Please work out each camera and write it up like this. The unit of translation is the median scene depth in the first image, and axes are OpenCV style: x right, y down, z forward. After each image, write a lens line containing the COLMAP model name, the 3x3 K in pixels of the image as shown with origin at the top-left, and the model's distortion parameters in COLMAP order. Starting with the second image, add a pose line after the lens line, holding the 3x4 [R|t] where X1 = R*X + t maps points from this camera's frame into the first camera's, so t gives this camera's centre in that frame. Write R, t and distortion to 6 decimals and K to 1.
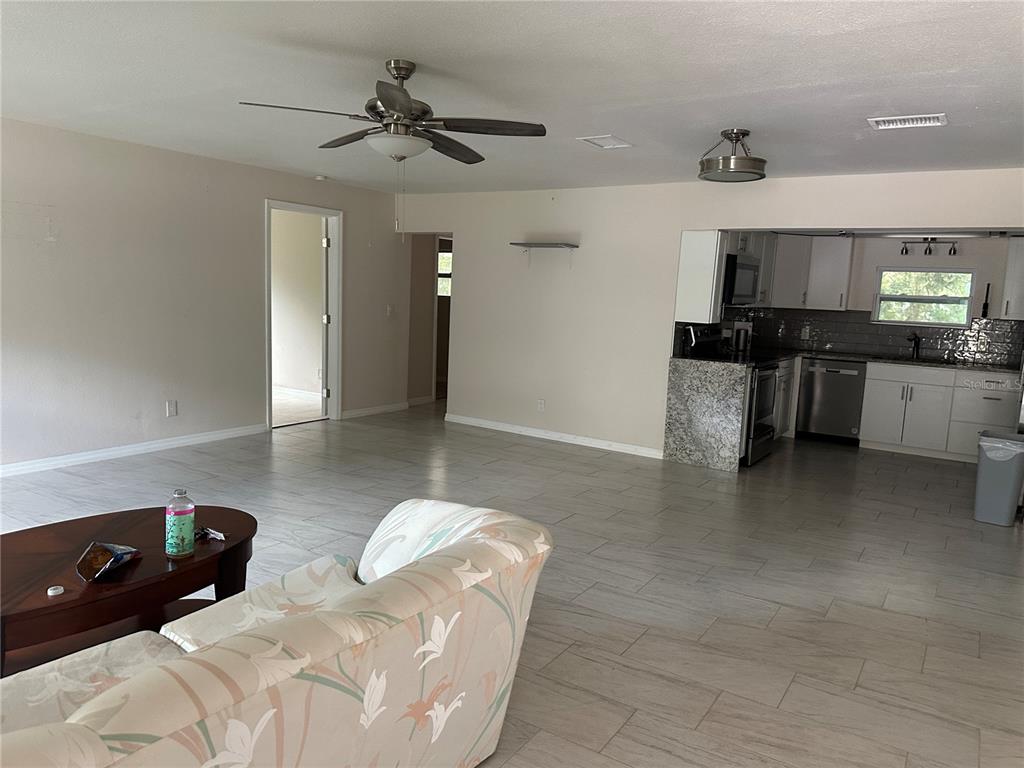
lens RADIAL K [[726.4, 0, 507.5], [0, 726.4, 387.1], [0, 0, 1]] dist [0.057654, -0.079832]
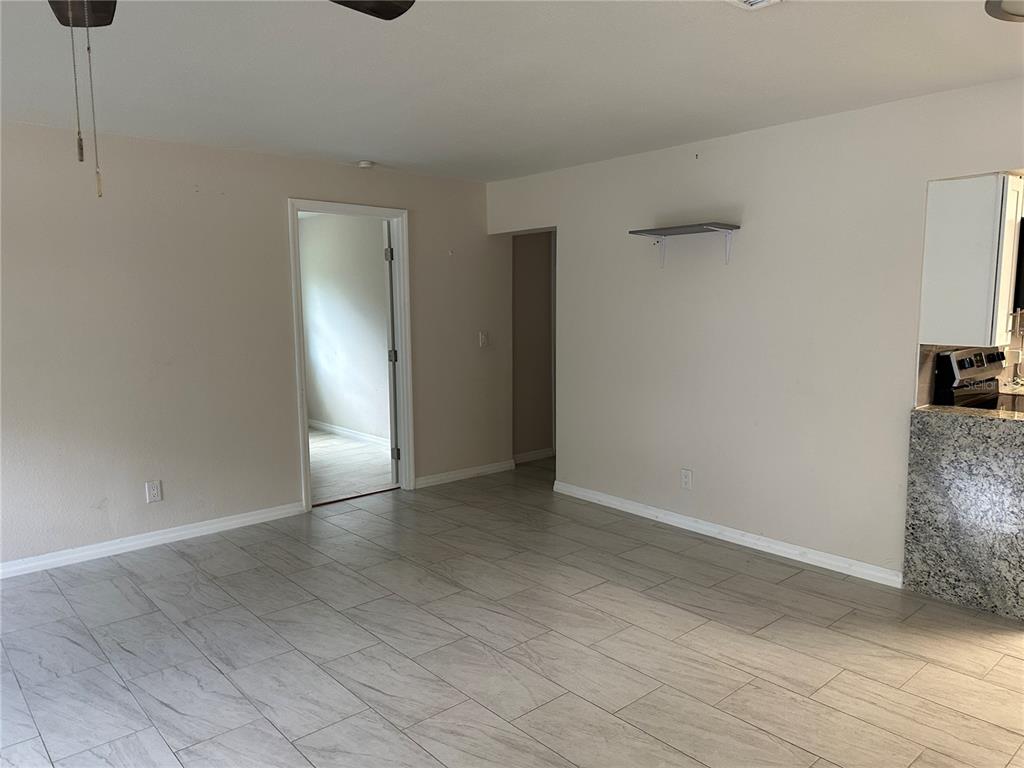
lens RADIAL K [[726.4, 0, 503.2], [0, 726.4, 386.6], [0, 0, 1]] dist [0.057654, -0.079832]
pose [[0.962206, -0.022767, -0.271371, 0.070277], [0.017659, 0.999618, -0.021250, -0.047732], [0.271751, 0.015655, 0.962240, 0.348468]]
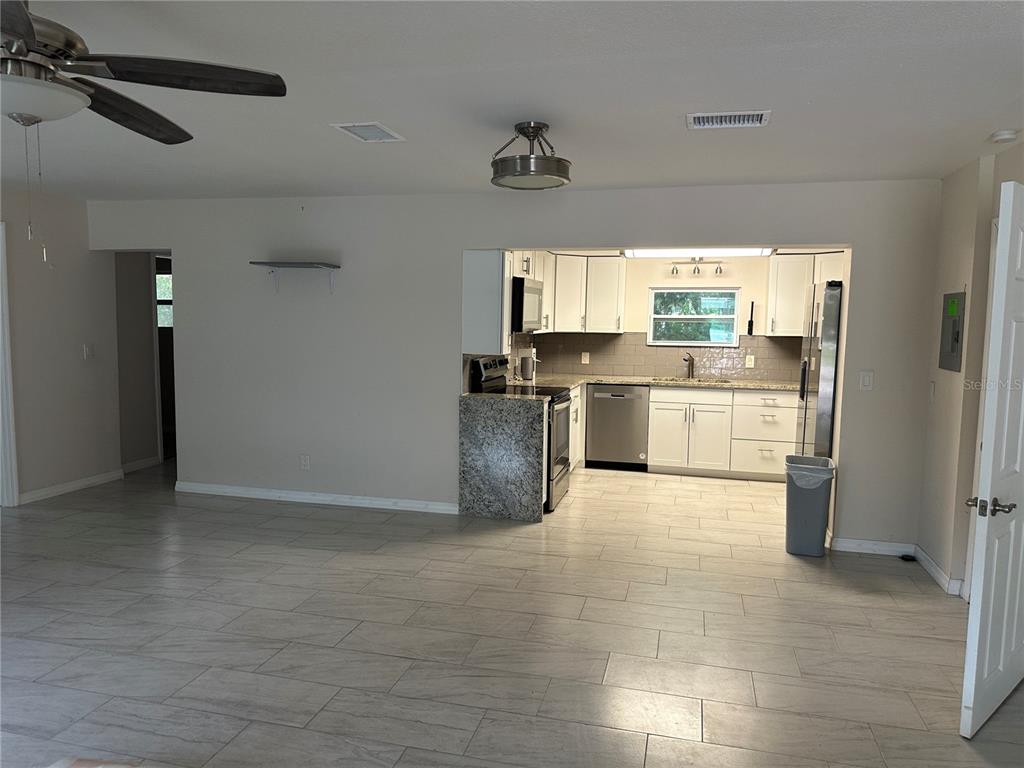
lens RADIAL K [[726.4, 0, 533.4], [0, 726.4, 397.8], [0, 0, 1]] dist [0.057654, -0.079832]
pose [[0.936104, -0.065660, 0.345540, 0.008014], [0.069906, 0.997554, 0.000174, -0.030007], [-0.344706, 0.023993, 0.938404, 0.153430]]
